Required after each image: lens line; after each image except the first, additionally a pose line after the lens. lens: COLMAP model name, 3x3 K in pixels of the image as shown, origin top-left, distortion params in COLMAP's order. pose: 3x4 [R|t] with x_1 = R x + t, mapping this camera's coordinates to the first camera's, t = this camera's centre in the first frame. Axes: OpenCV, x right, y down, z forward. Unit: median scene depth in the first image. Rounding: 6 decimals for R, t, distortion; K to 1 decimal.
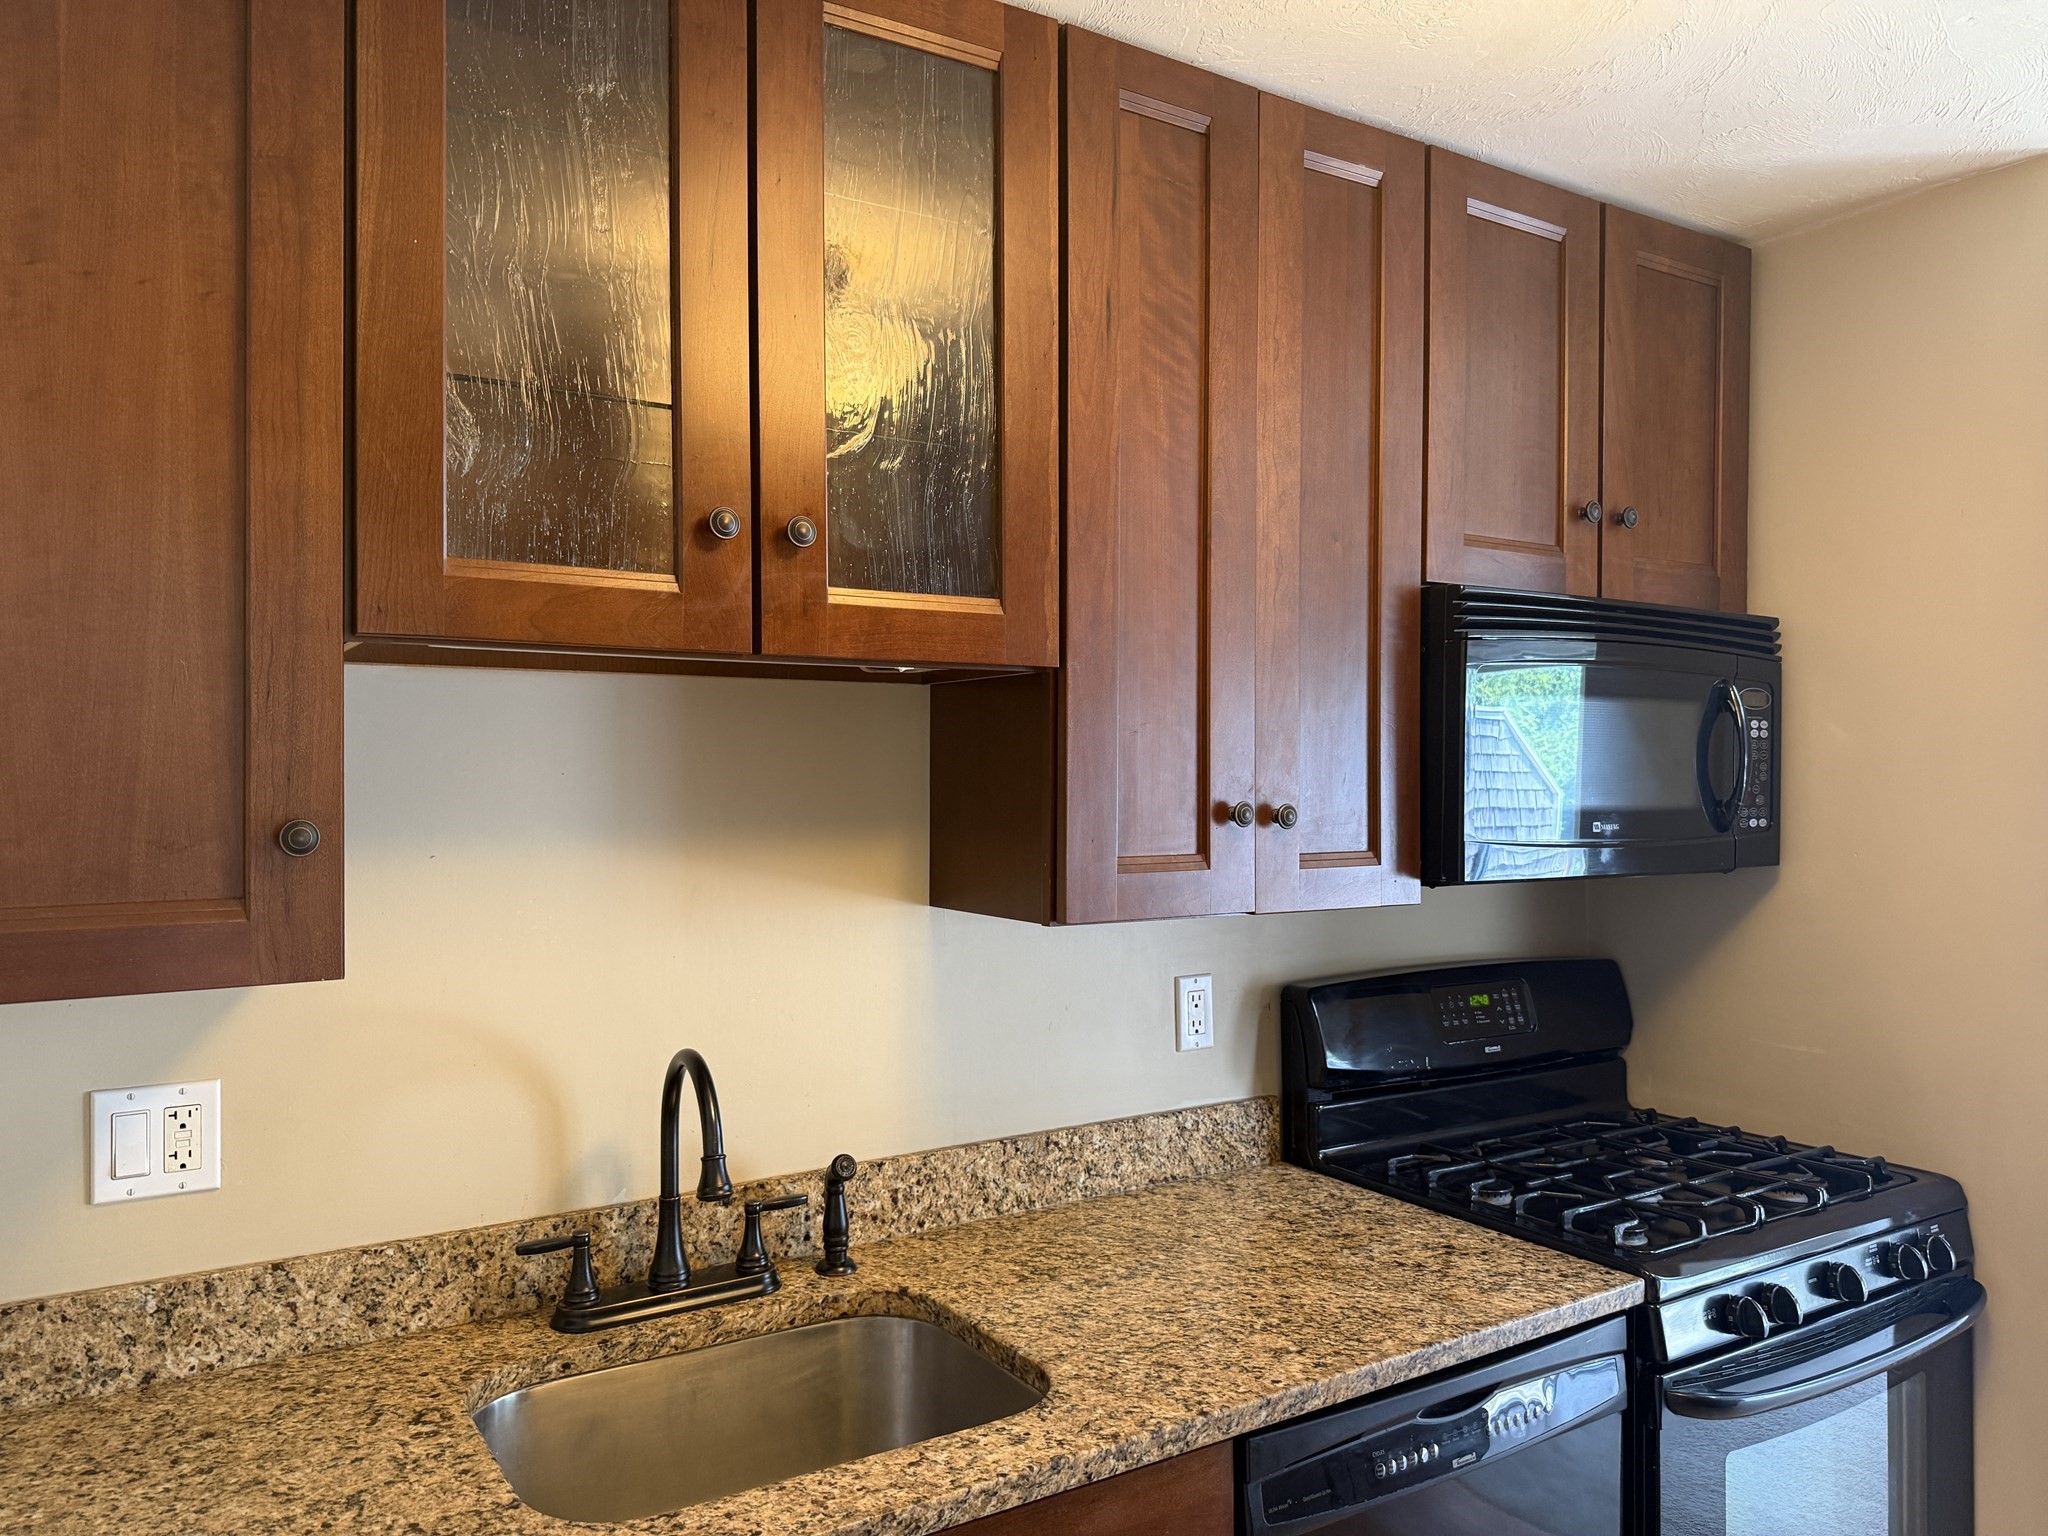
lens RADIAL K [[1460.0, 0, 1032.9], [0, 1460.0, 757.9], [0, 0, 1]] dist [0.019695, -0.007984]
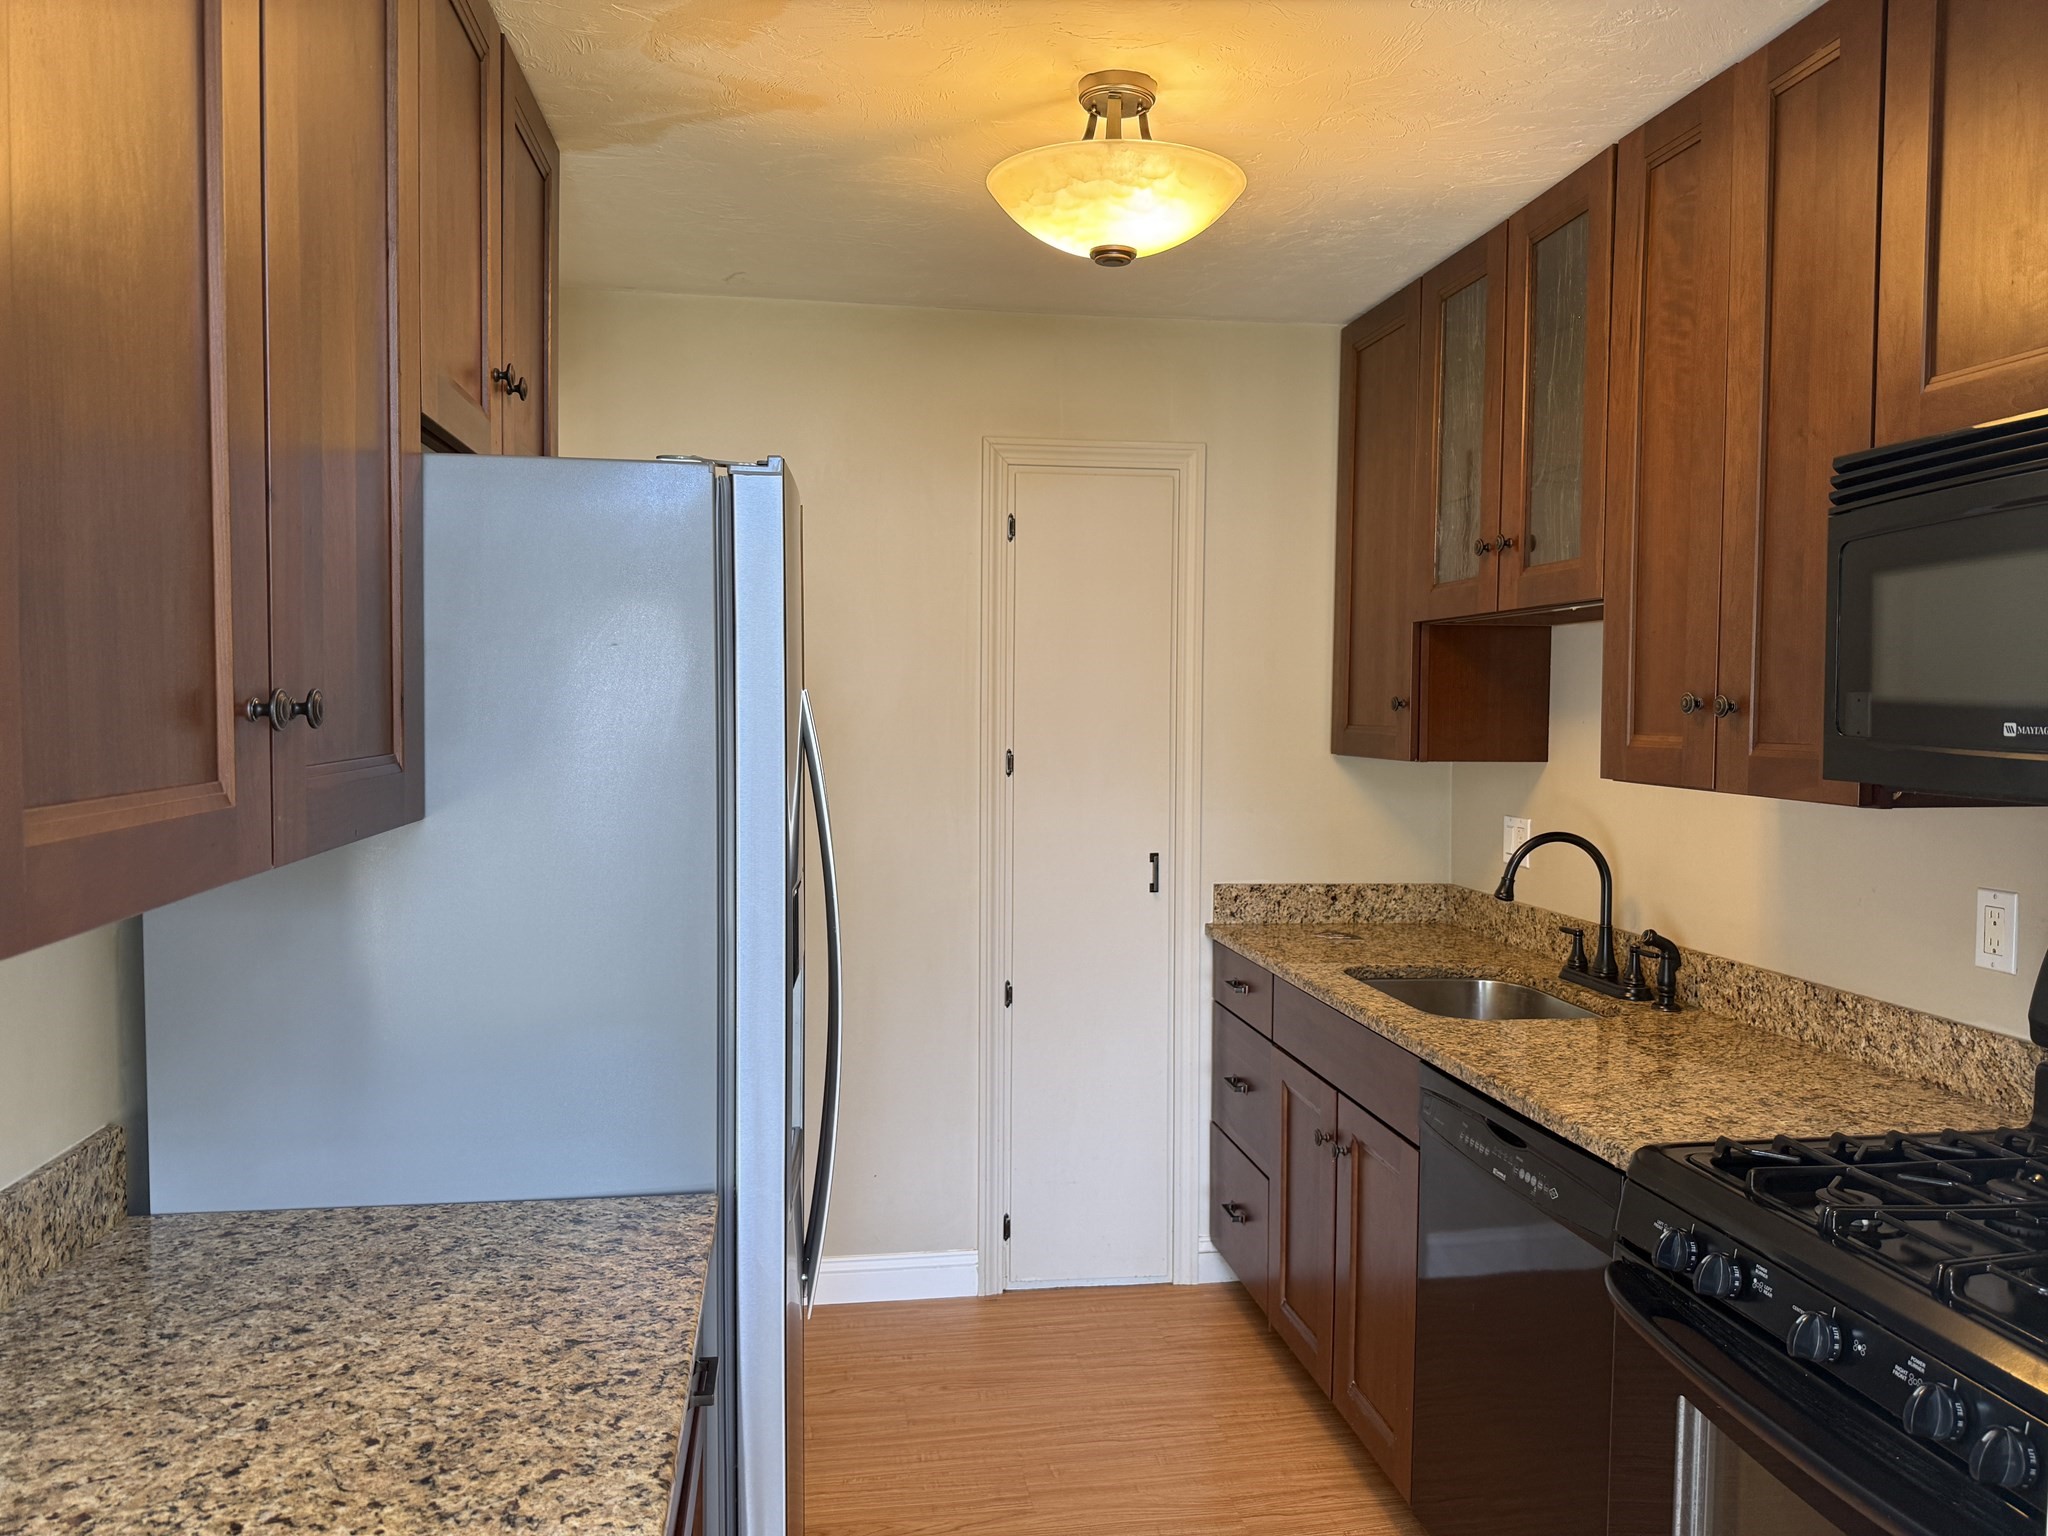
lens RADIAL K [[1460.0, 0, 1029.1], [0, 1460.0, 766.4], [0, 0, 1]] dist [0.019695, -0.007984]
pose [[-0.398738, 0.037164, -0.916312, 1.373622], [-0.002007, 0.999141, 0.041397, 0.034229], [0.917063, 0.018346, -0.398321, 0.908890]]
